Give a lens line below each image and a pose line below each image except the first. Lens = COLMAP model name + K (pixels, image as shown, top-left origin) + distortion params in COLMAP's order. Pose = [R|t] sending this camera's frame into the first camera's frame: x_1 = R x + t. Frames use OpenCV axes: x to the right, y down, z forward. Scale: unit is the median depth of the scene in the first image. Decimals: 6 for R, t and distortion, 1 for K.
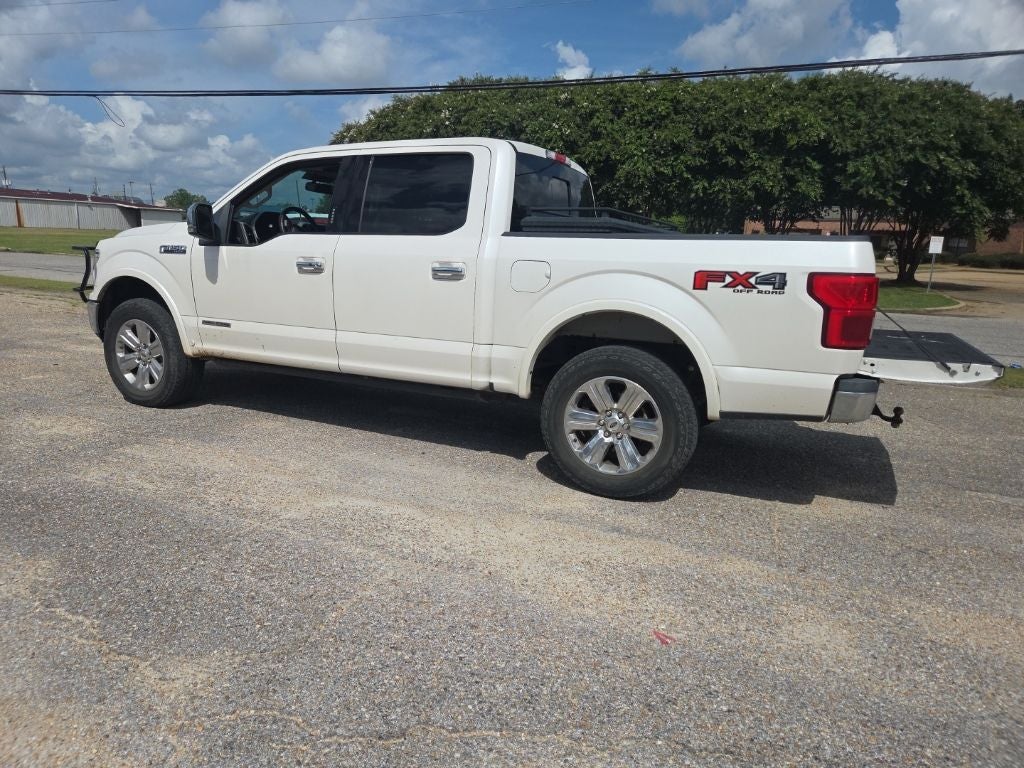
lens RADIAL K [[681.7, 0, 496.3], [0, 681.7, 398.4], [0, 0, 1]] dist [0.073965, -0.061576]
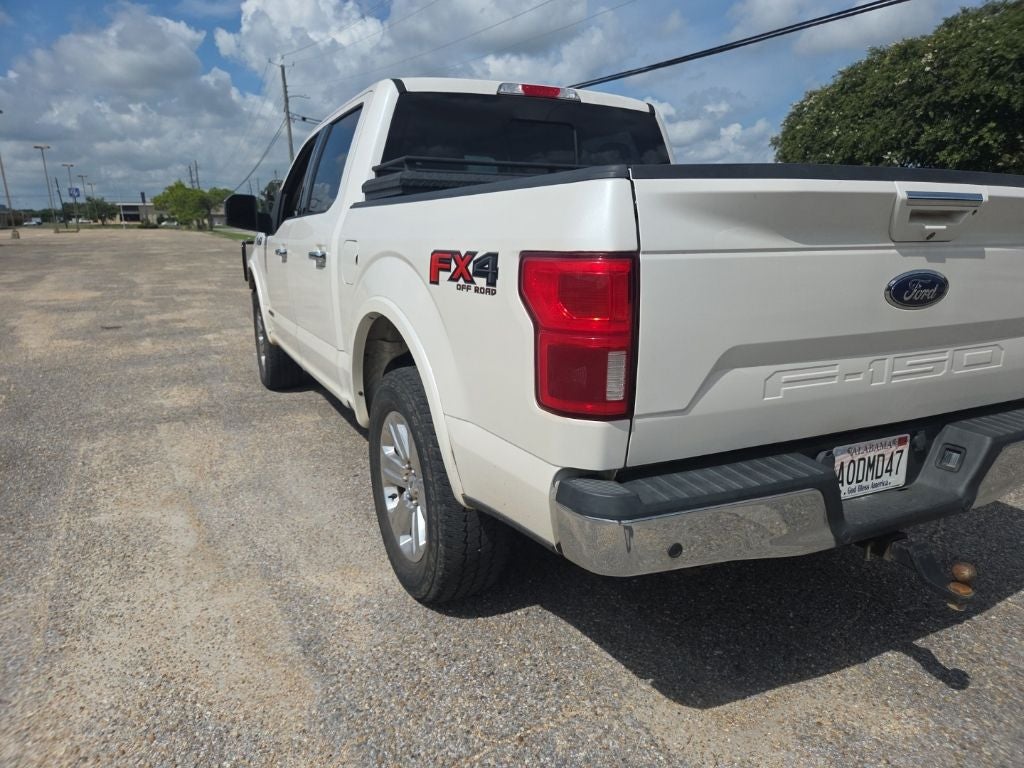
lens RADIAL K [[690.2, 0, 509.7], [0, 690.2, 399.5], [0, 0, 1]] dist [0.052492, -0.043060]
pose [[0.791722, 0.108298, -0.601205, 0.526884], [-0.097649, 0.993941, 0.050450, -0.071288], [0.603027, 0.018765, 0.797500, 0.423254]]
